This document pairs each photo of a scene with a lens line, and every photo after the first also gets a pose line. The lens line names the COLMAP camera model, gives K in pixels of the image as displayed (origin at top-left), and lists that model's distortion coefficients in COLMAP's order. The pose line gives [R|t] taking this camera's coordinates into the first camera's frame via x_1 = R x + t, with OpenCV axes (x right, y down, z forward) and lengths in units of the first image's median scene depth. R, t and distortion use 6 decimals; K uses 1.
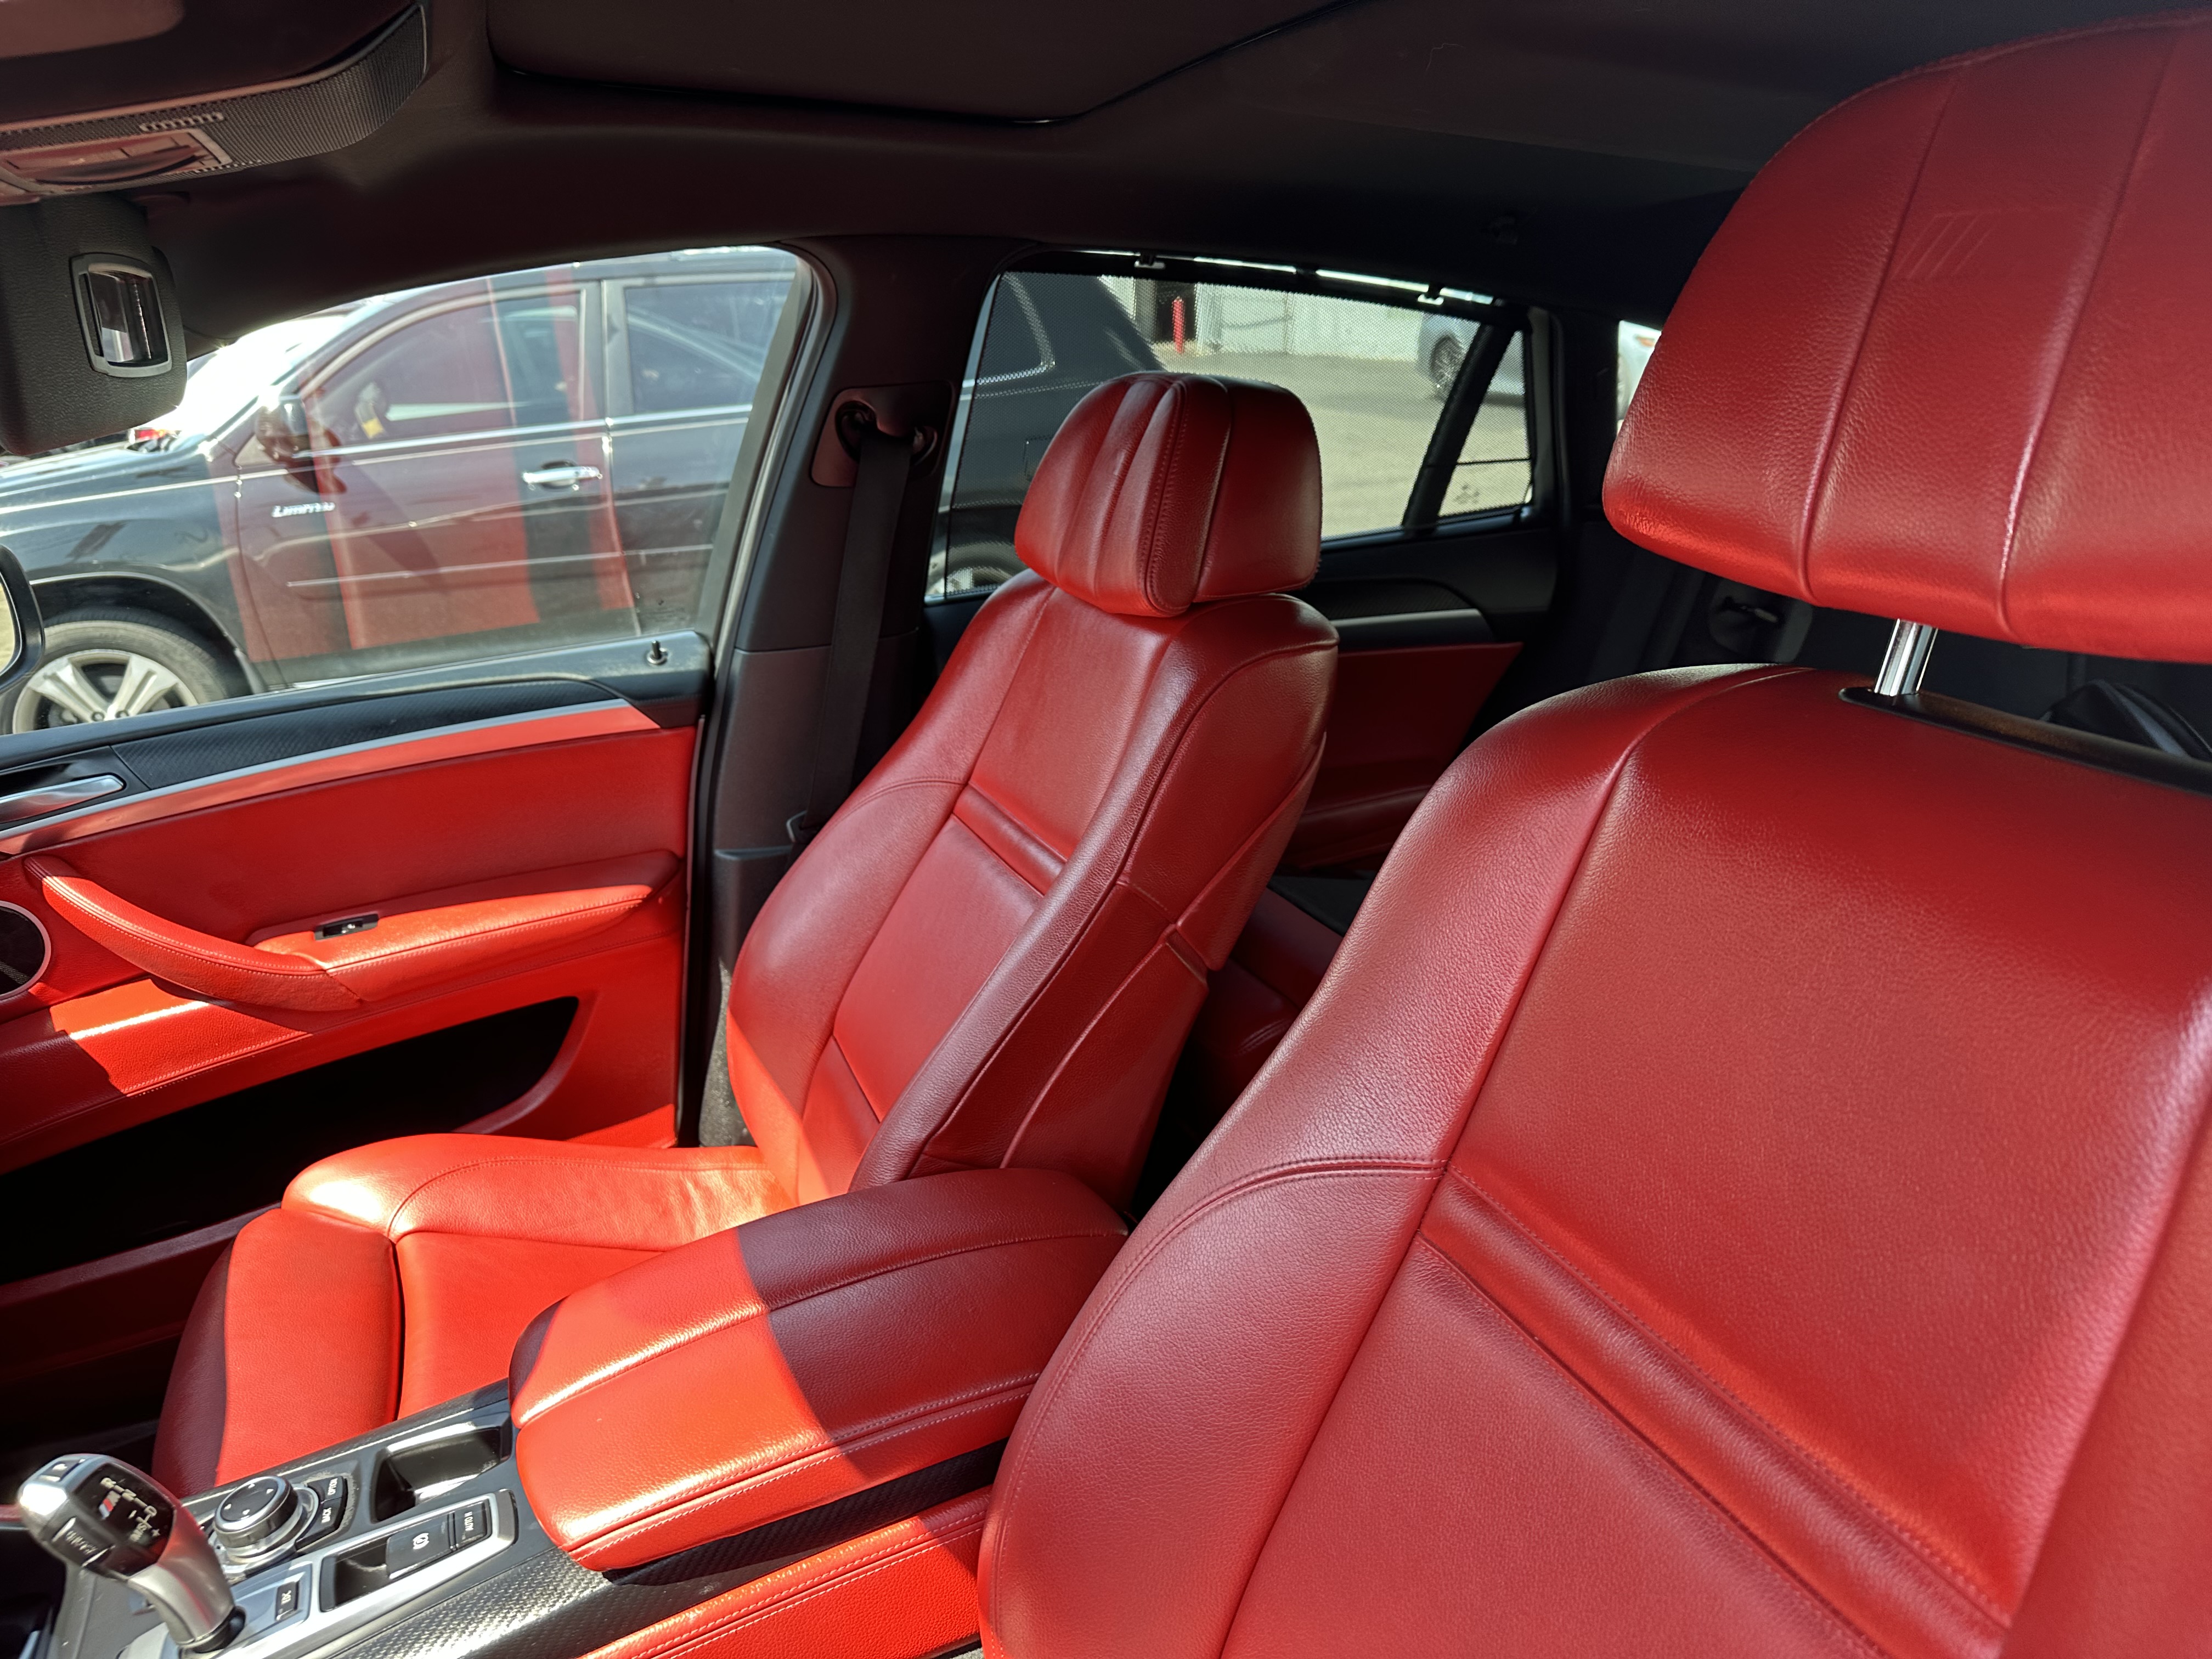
lens RADIAL K [[1537.7, 0, 1041.6], [0, 1537.7, 829.8], [0, 0, 1]] dist [-0.006176, -0.001143]
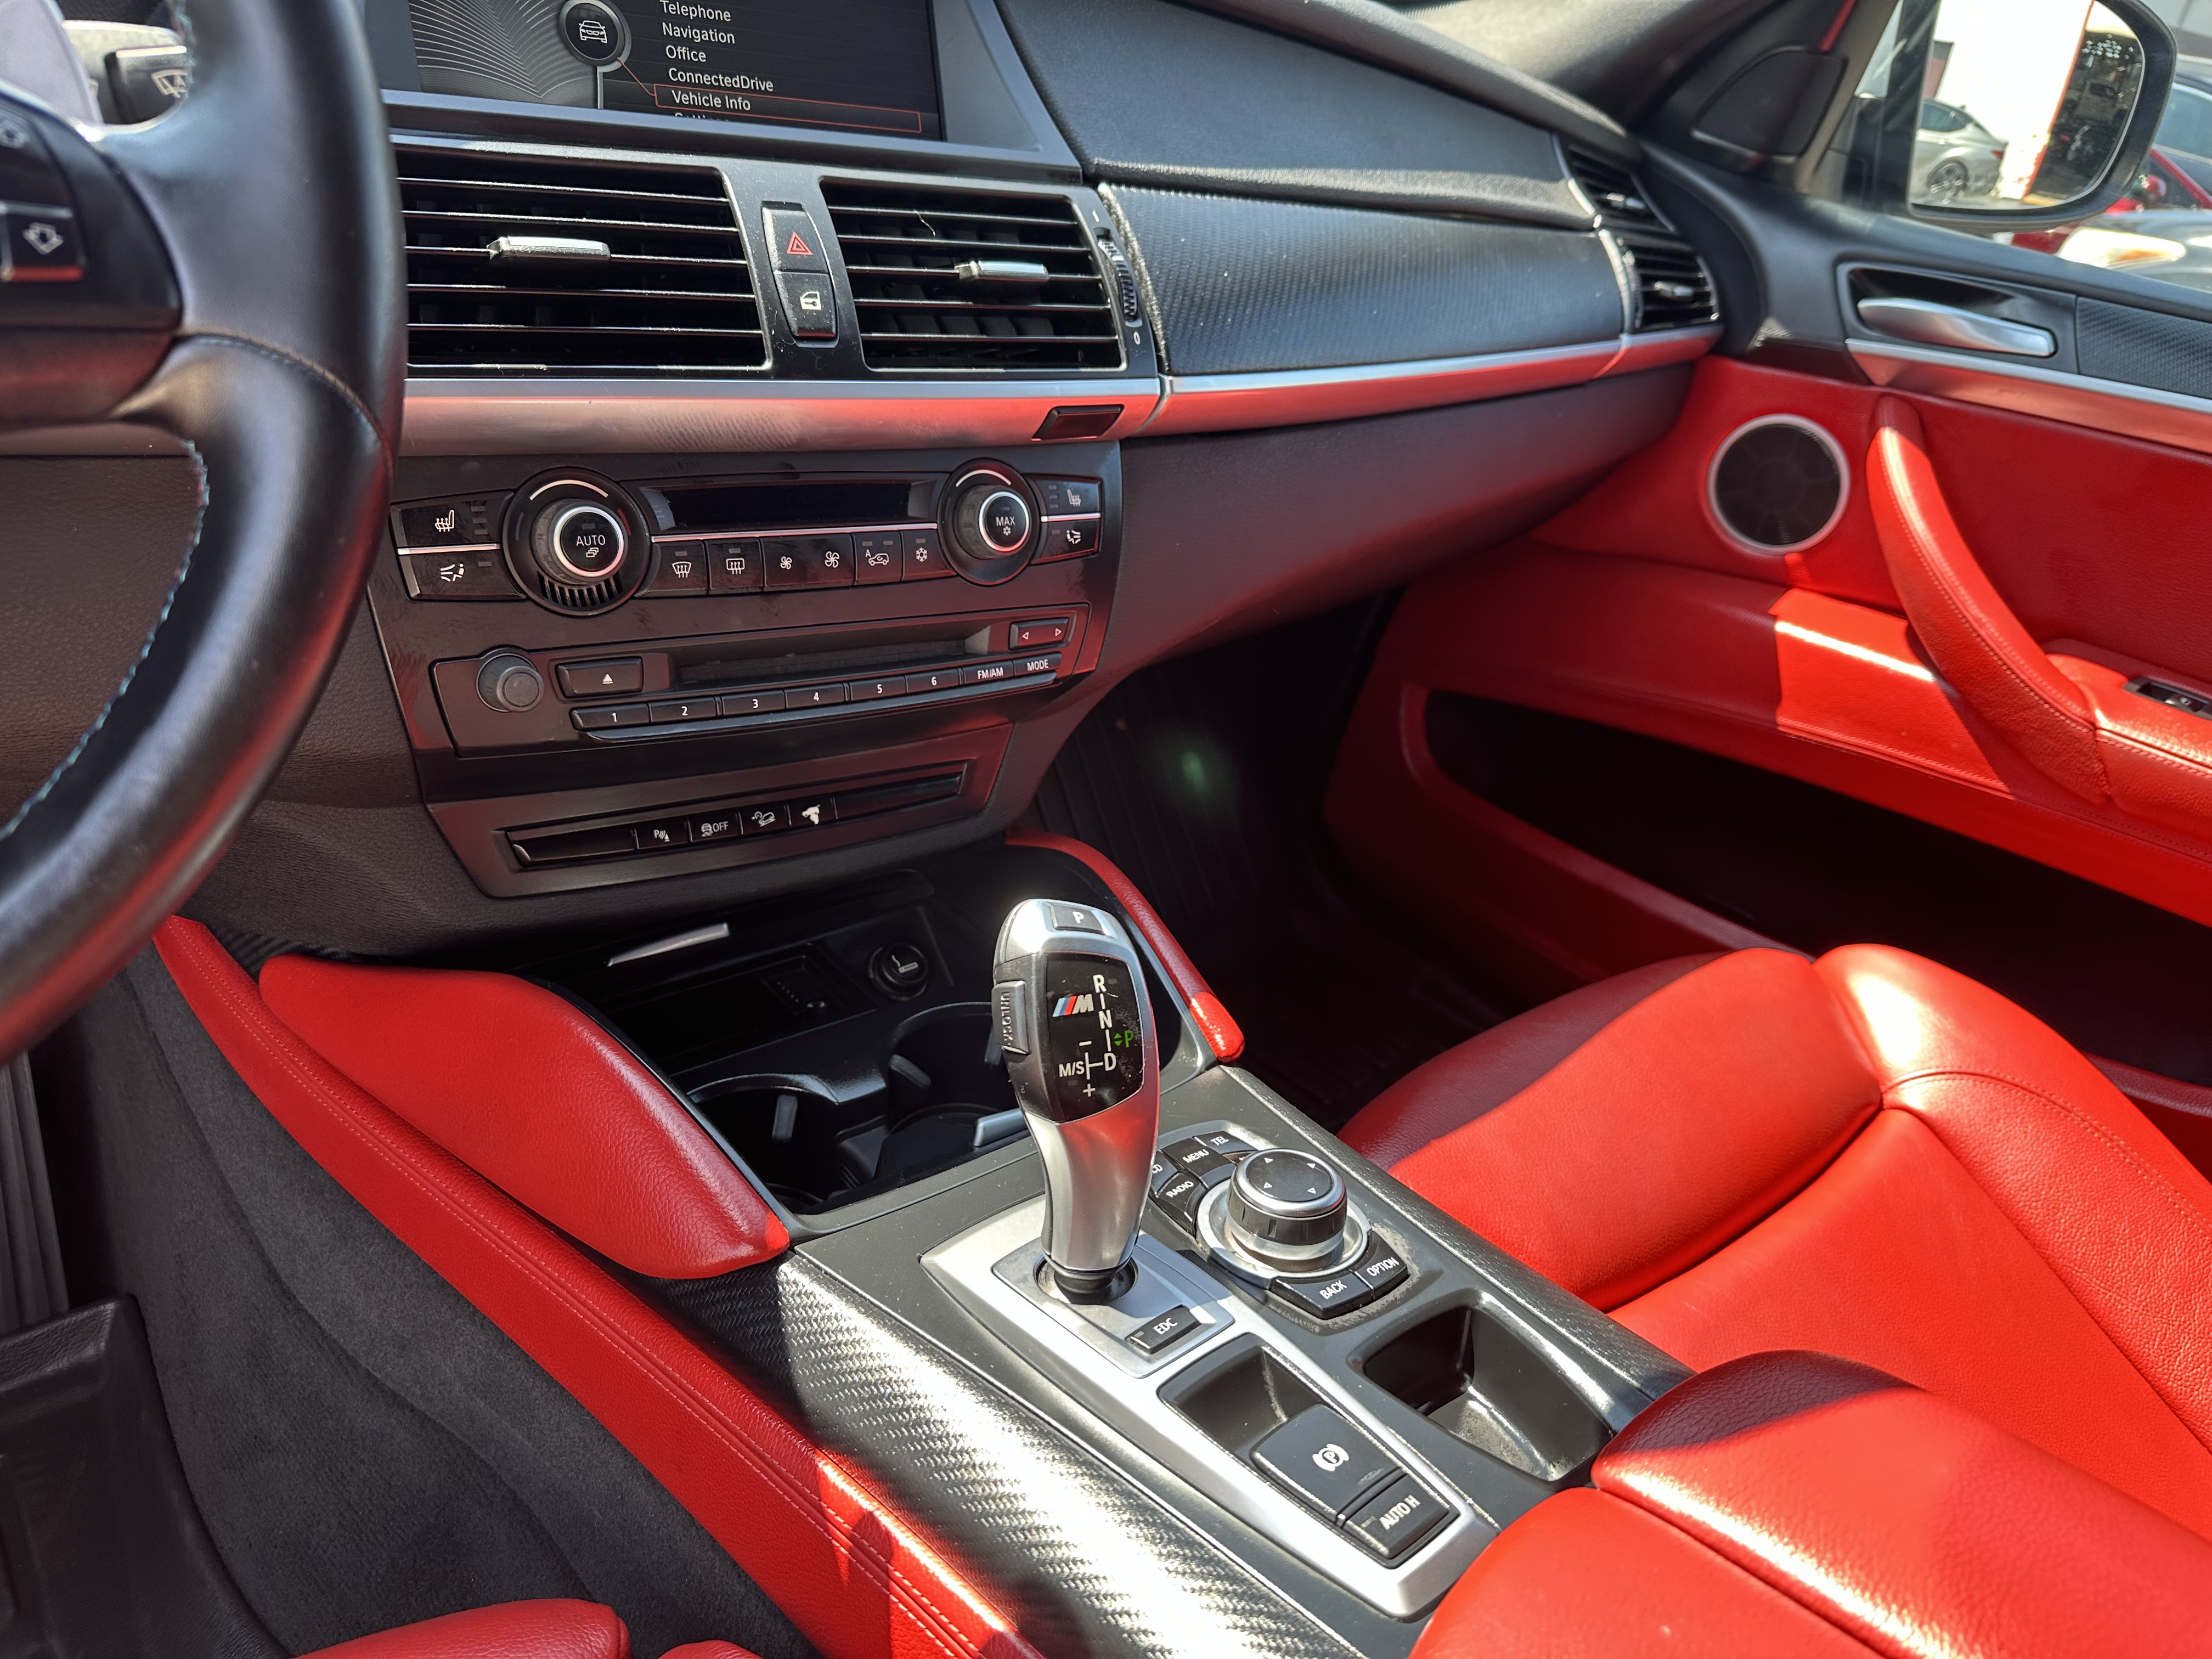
lens RADIAL K [[1512.5, 0, 1100.6], [0, 1512.5, 864.3], [0, 0, 1]] dist [-0.007374, -0.047460]
pose [[0.296218, 0.577855, -0.760485, -0.081650], [-0.454064, 0.785688, 0.420142, 0.063361], [0.840286, 0.220855, 0.495119, 0.351701]]
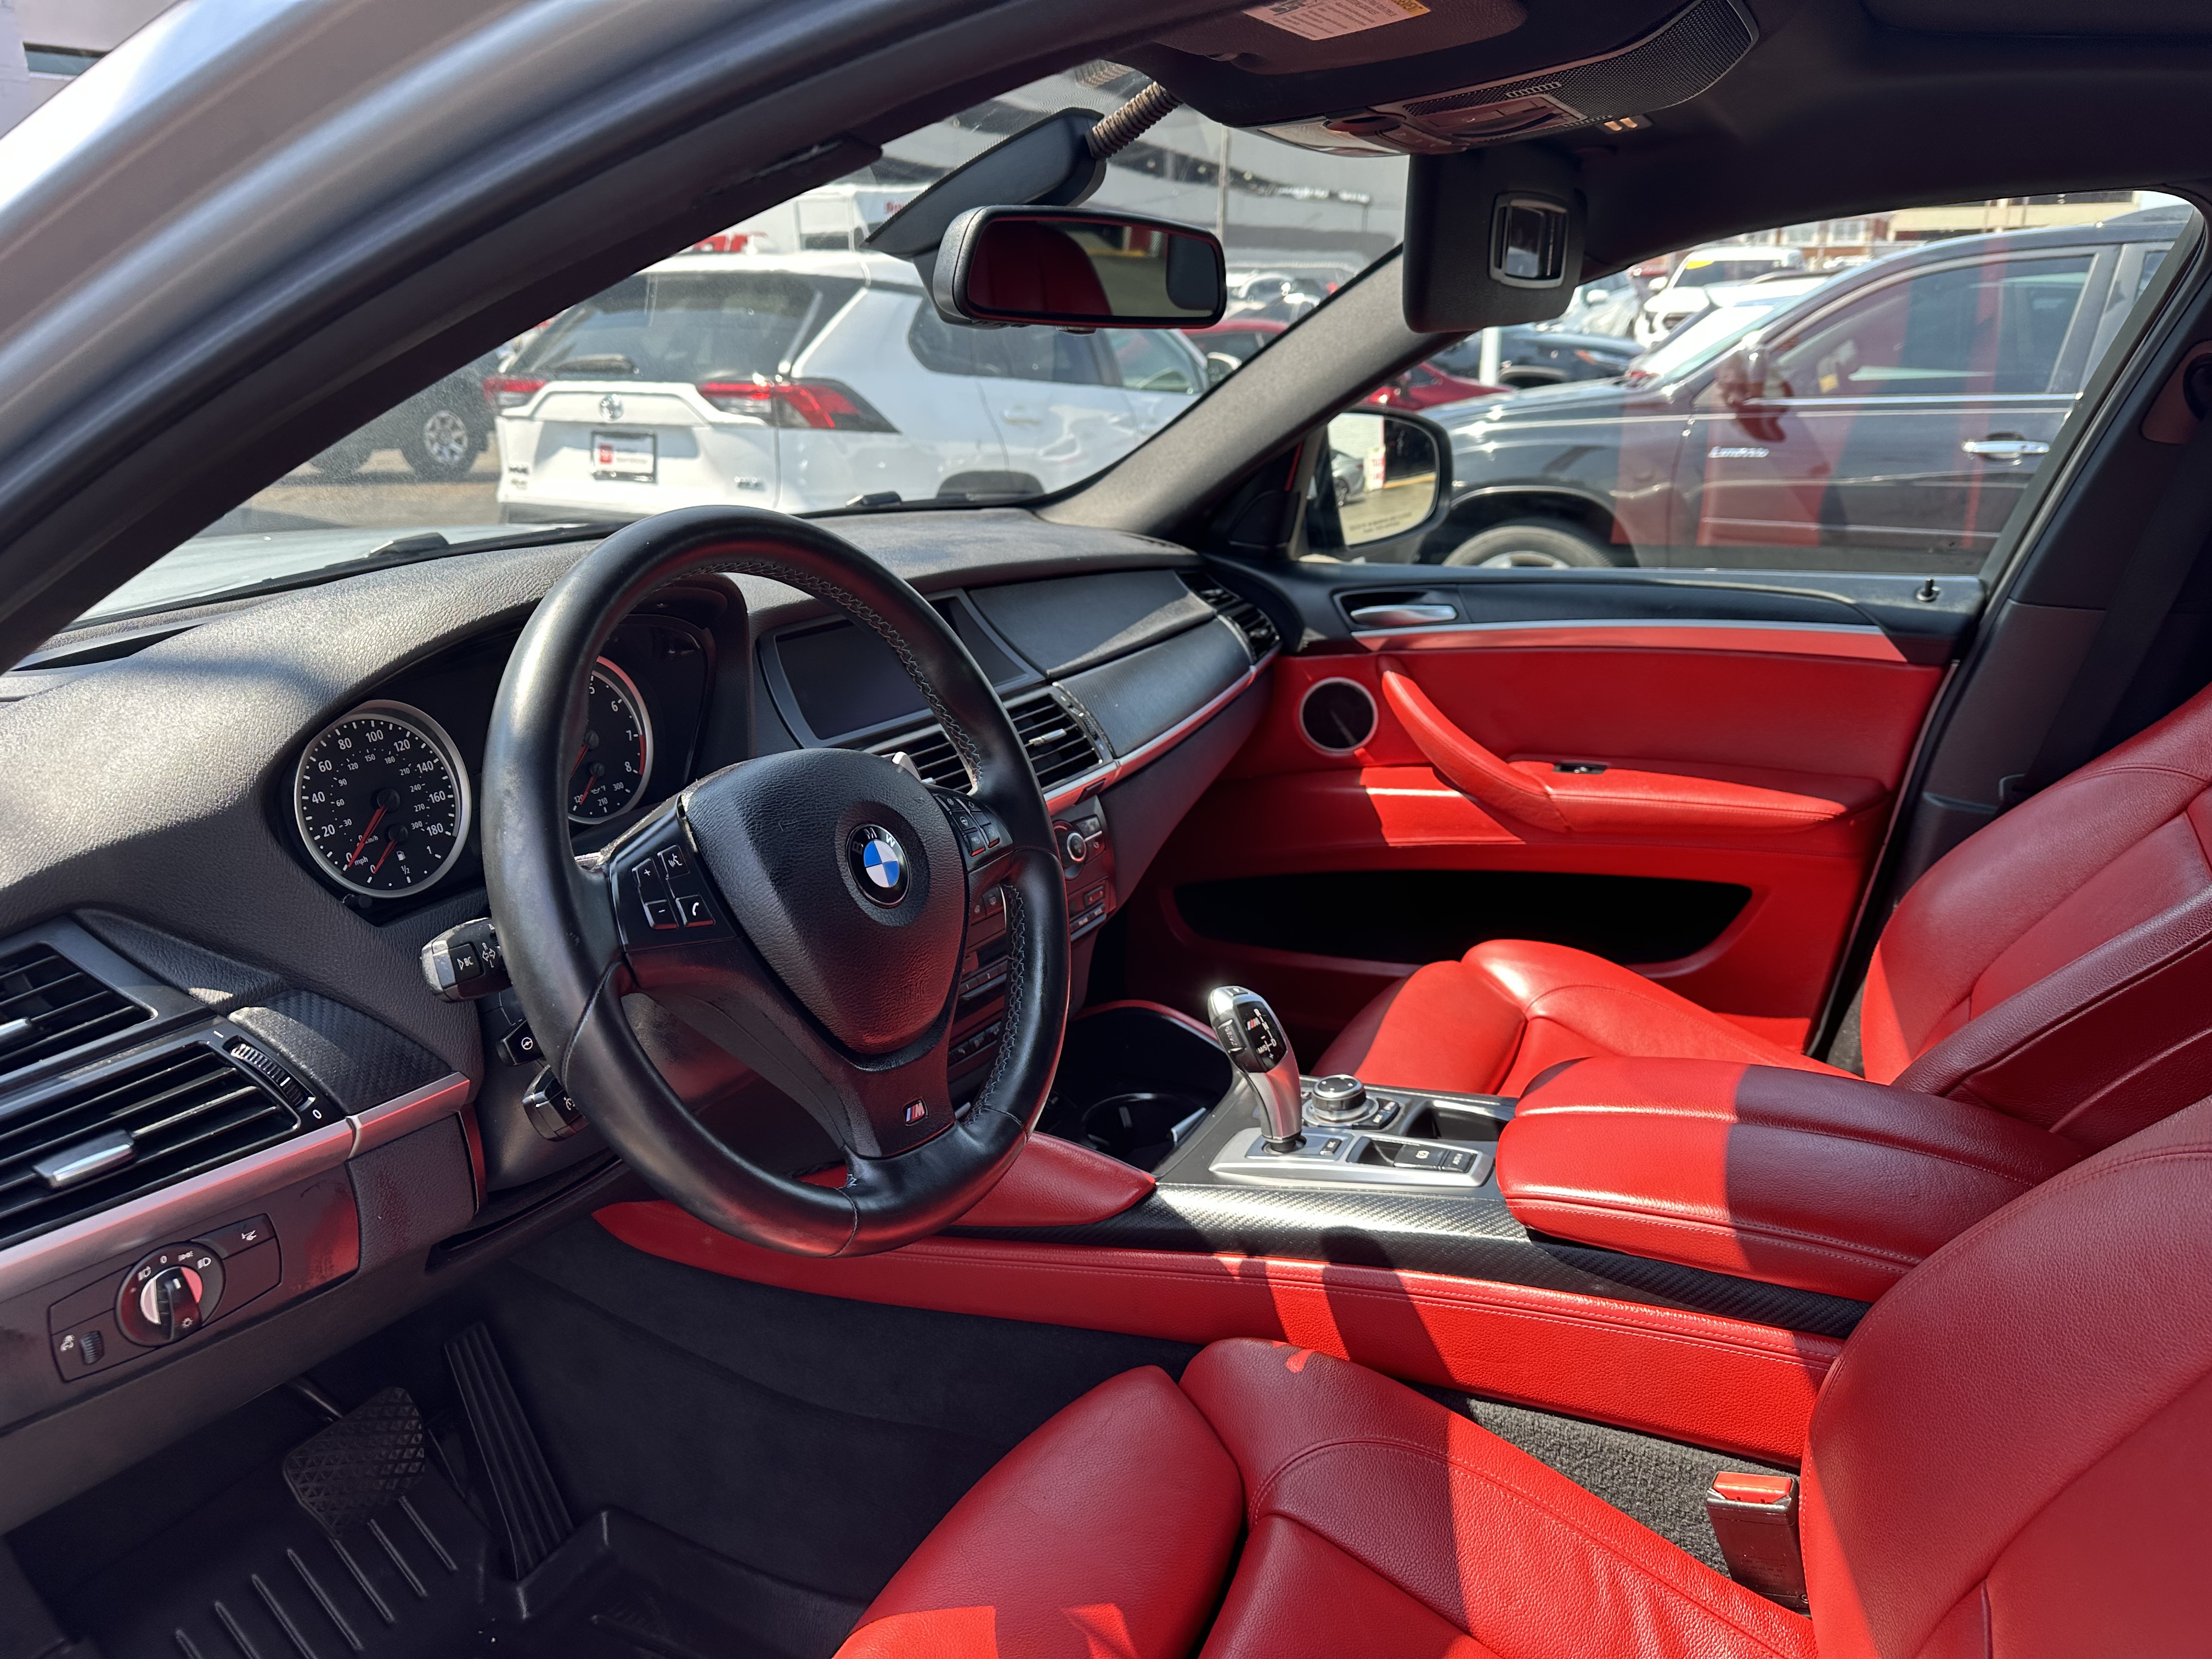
lens RADIAL K [[1512.5, 0, 1100.6], [0, 1512.5, 864.3], [0, 0, 1]] dist [-0.007374, -0.047460]
pose [[0.656862, 0.288118, -0.696793, 0.152131], [-0.252703, 0.954791, 0.156576, 0.046807], [0.710404, 0.073233, 0.699974, -0.089572]]
